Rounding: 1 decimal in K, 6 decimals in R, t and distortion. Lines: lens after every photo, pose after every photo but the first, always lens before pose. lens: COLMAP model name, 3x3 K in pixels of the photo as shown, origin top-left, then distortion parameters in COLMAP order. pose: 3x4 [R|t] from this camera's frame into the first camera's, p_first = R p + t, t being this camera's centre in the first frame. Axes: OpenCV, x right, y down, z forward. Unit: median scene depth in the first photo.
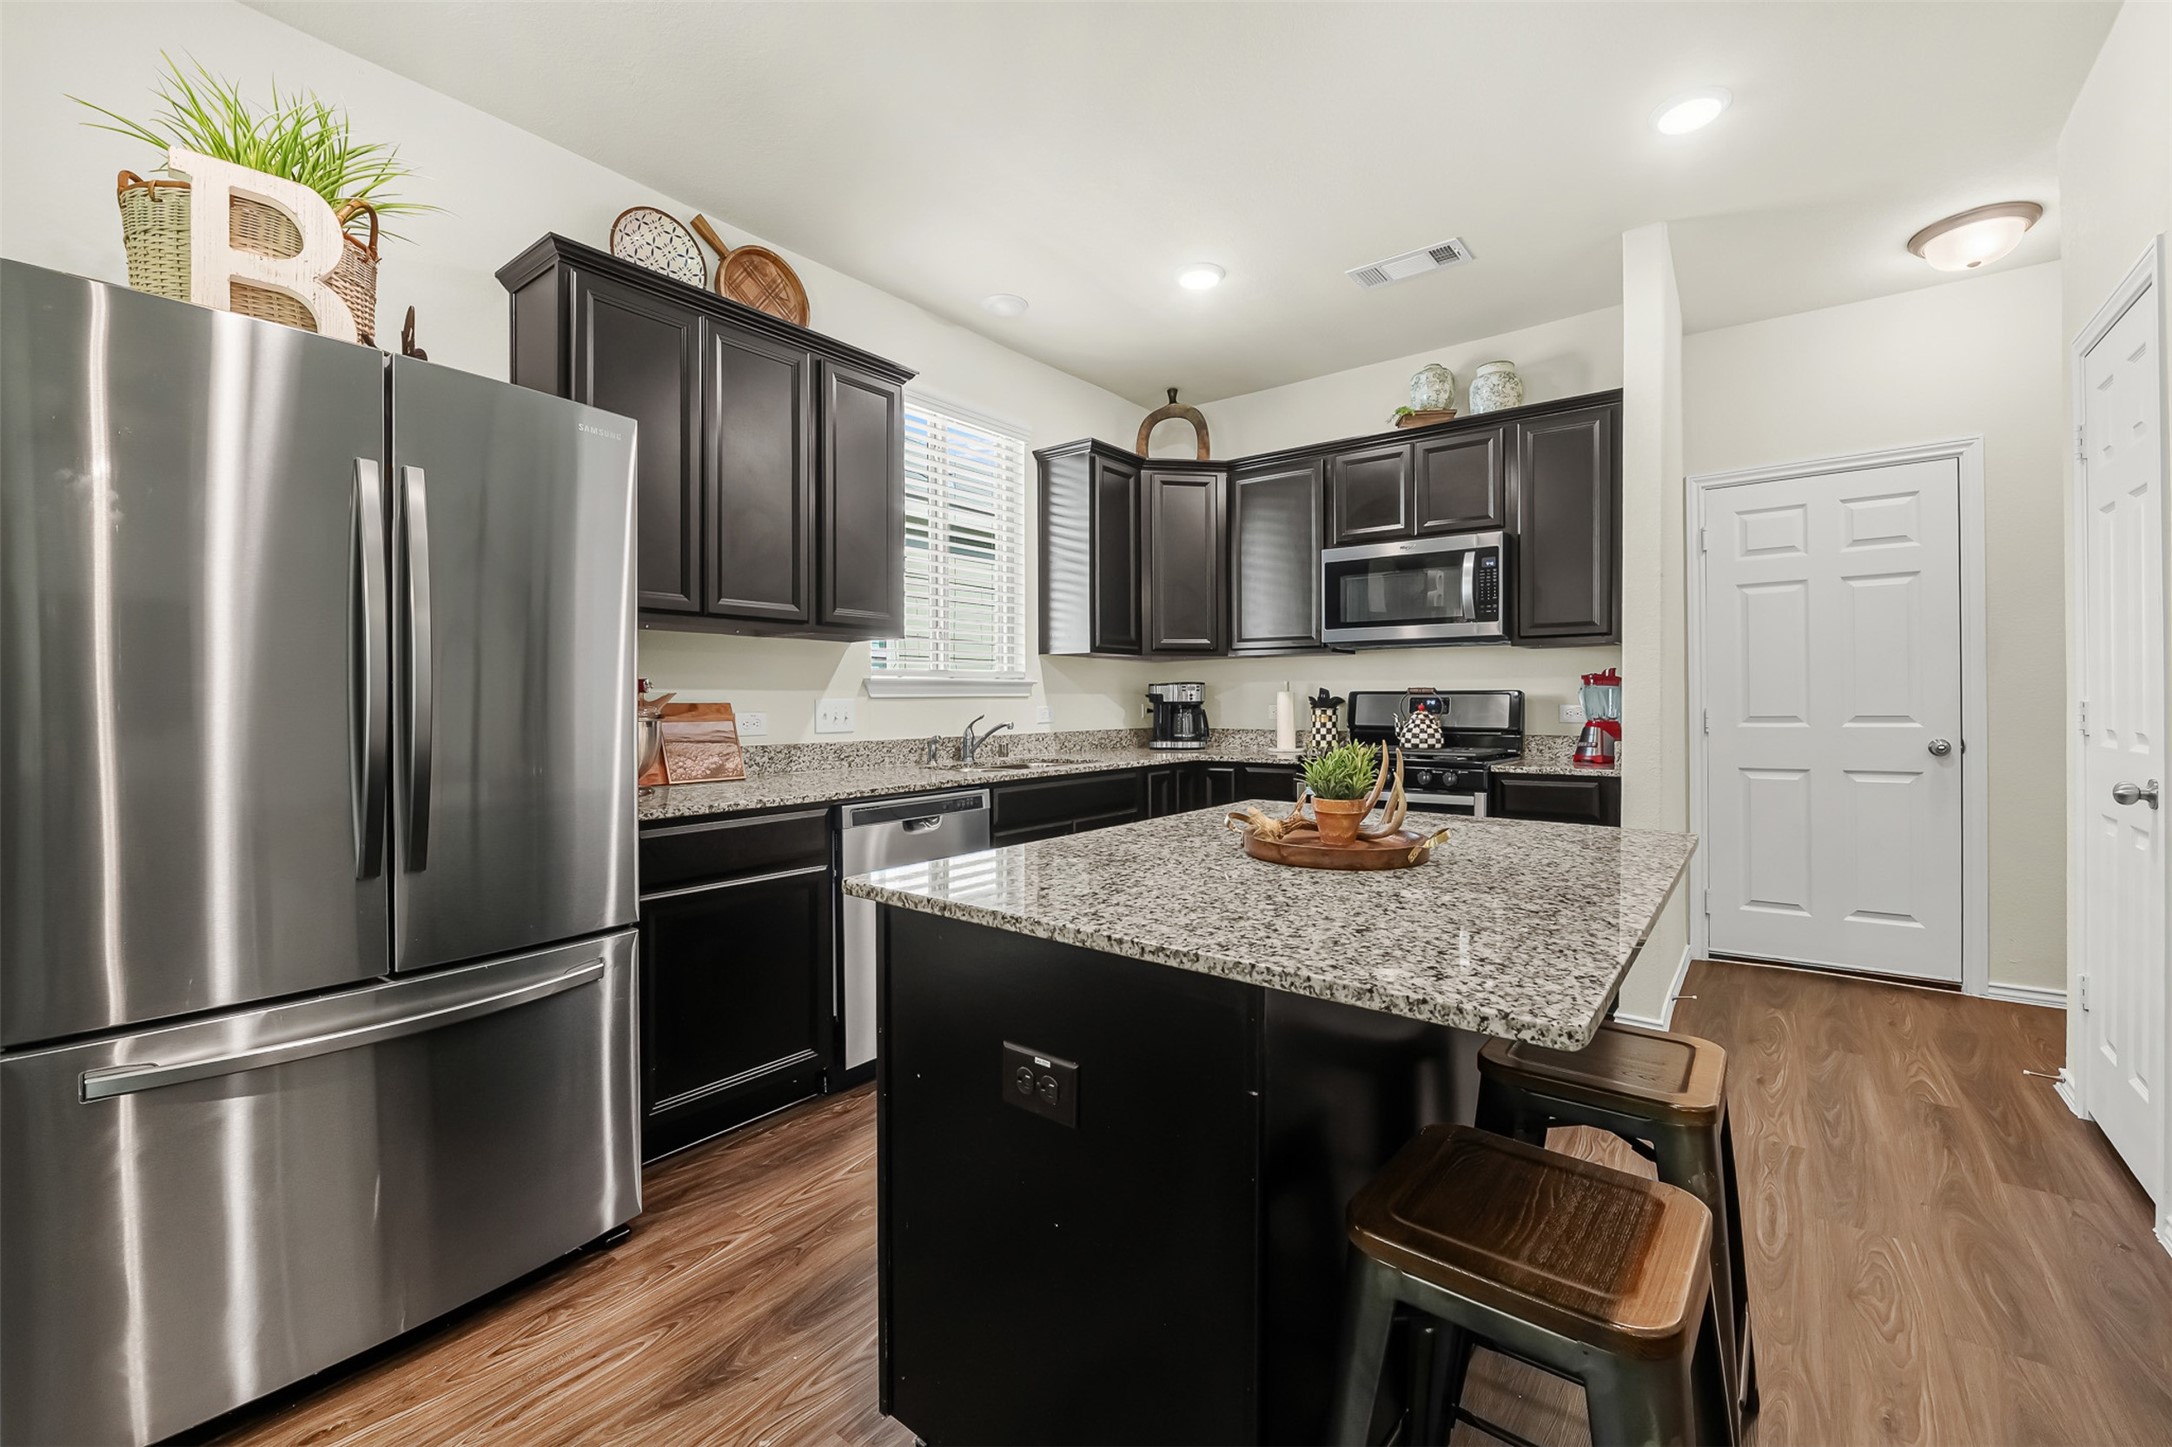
lens RADIAL K [[894.0, 0, 1082.1], [0, 894.0, 704.9], [0, 0, 1]] dist [-0.011332, 0.000356]
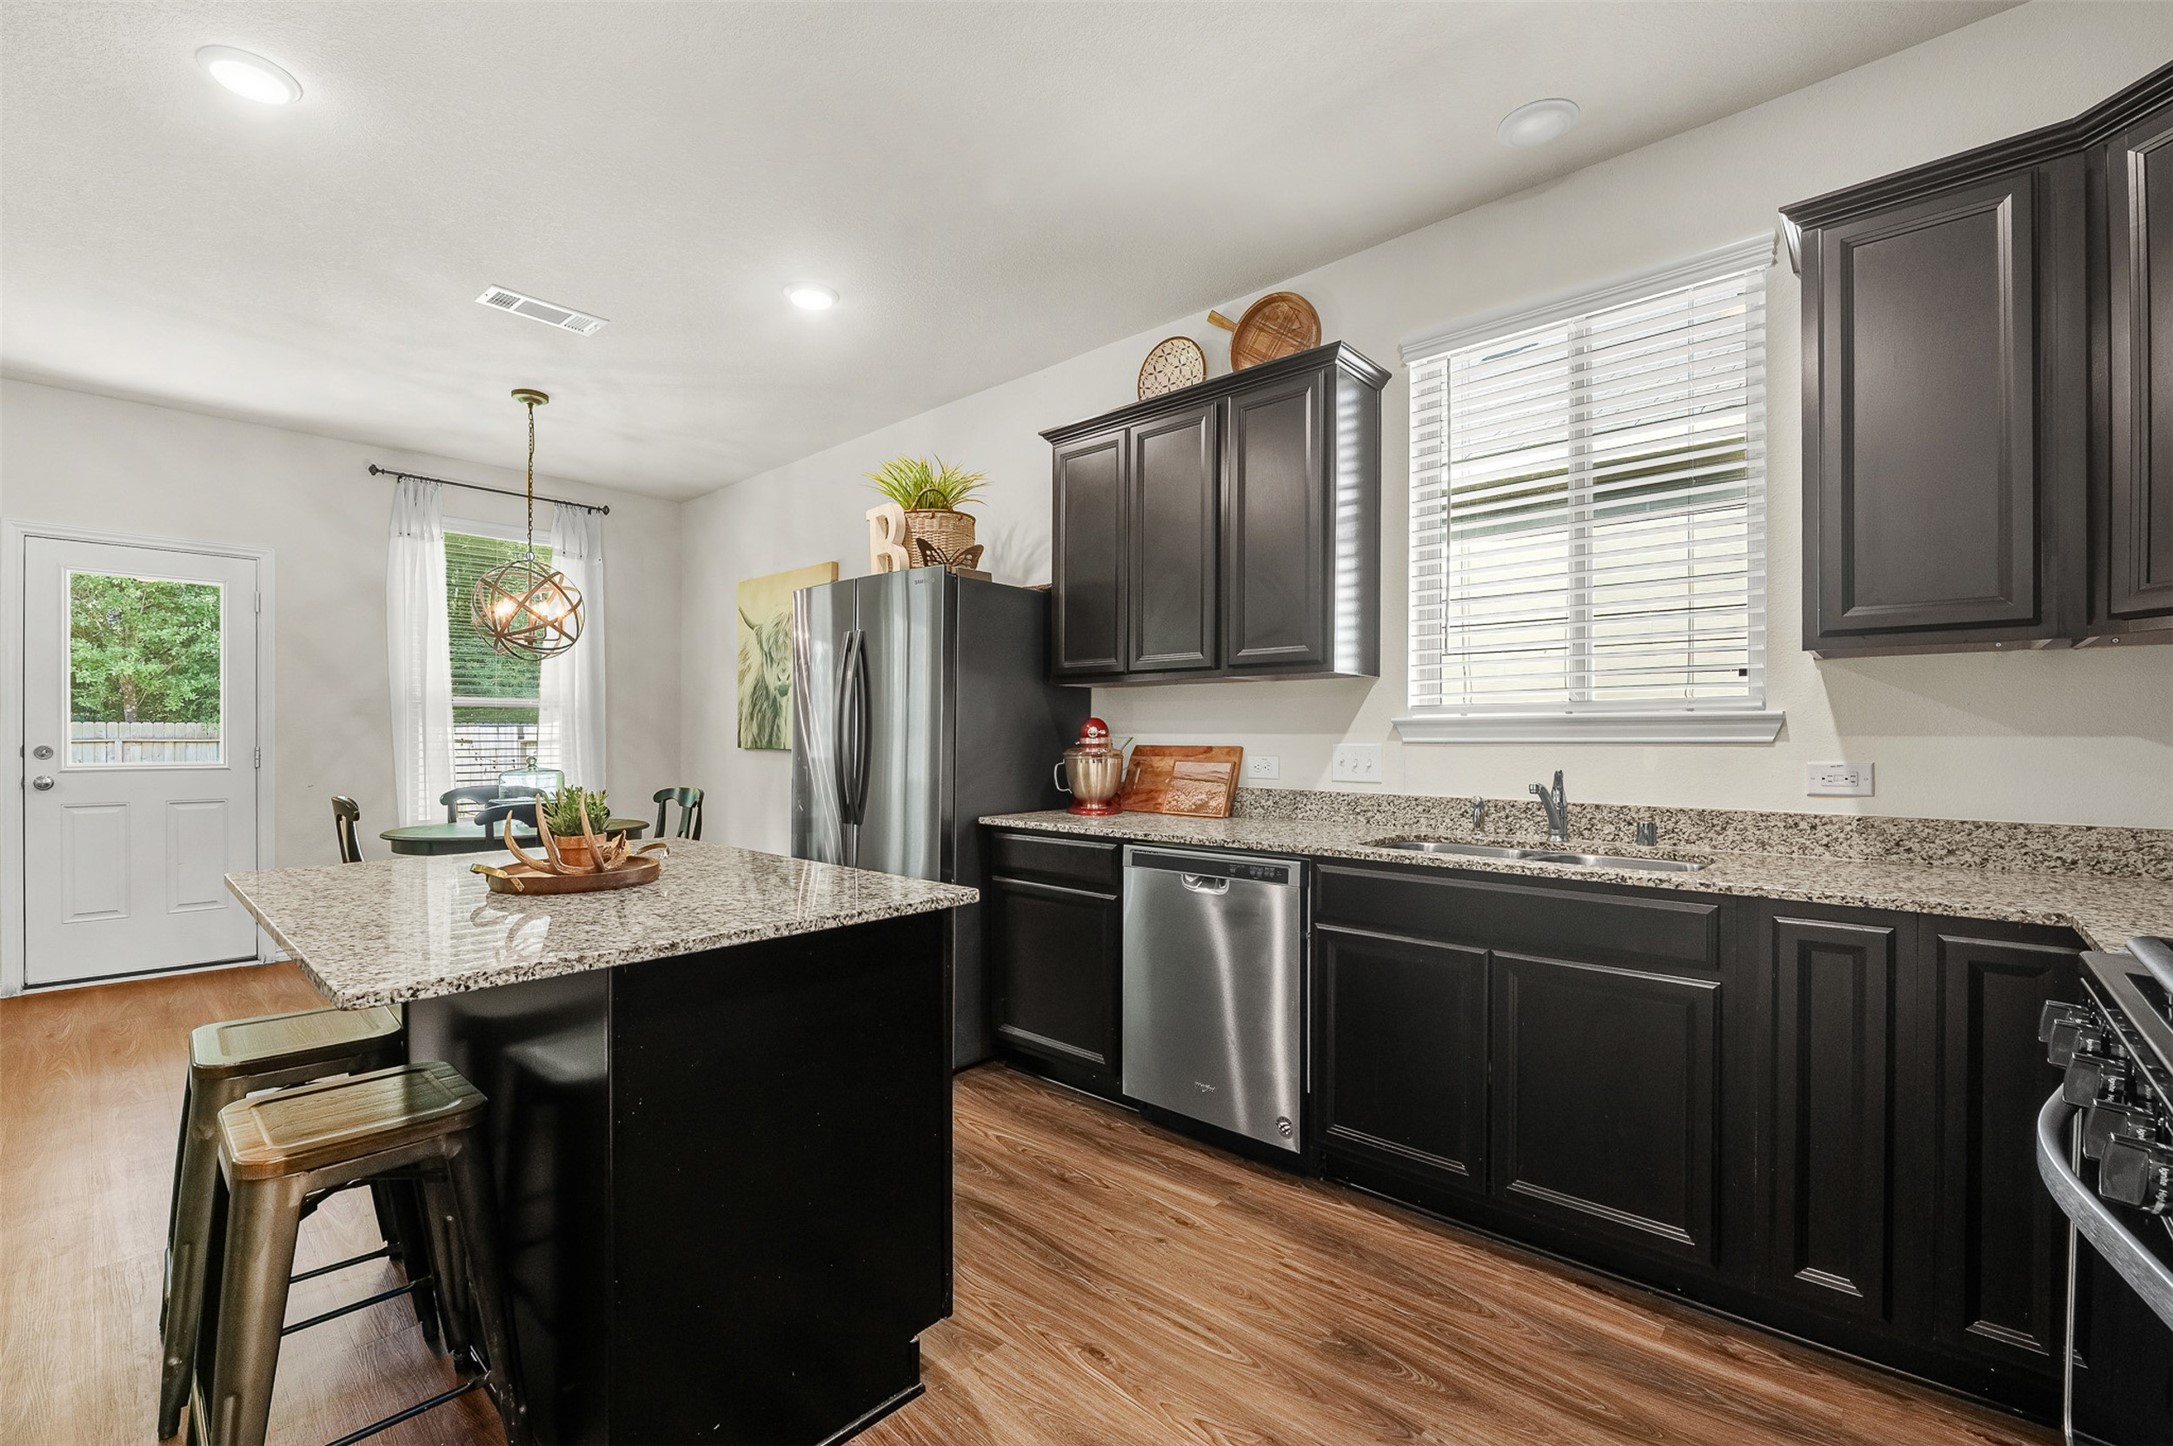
lens RADIAL K [[921.9, 0, 1060.1], [0, 921.9, 739.2], [0, 0, 1]] dist [-0.010693, 0.000949]
pose [[-0.083921, 0.004380, -0.996463, 0.602160], [-0.008493, 0.999951, 0.005111, -0.012102], [0.996436, 0.008892, -0.083880, 0.735603]]
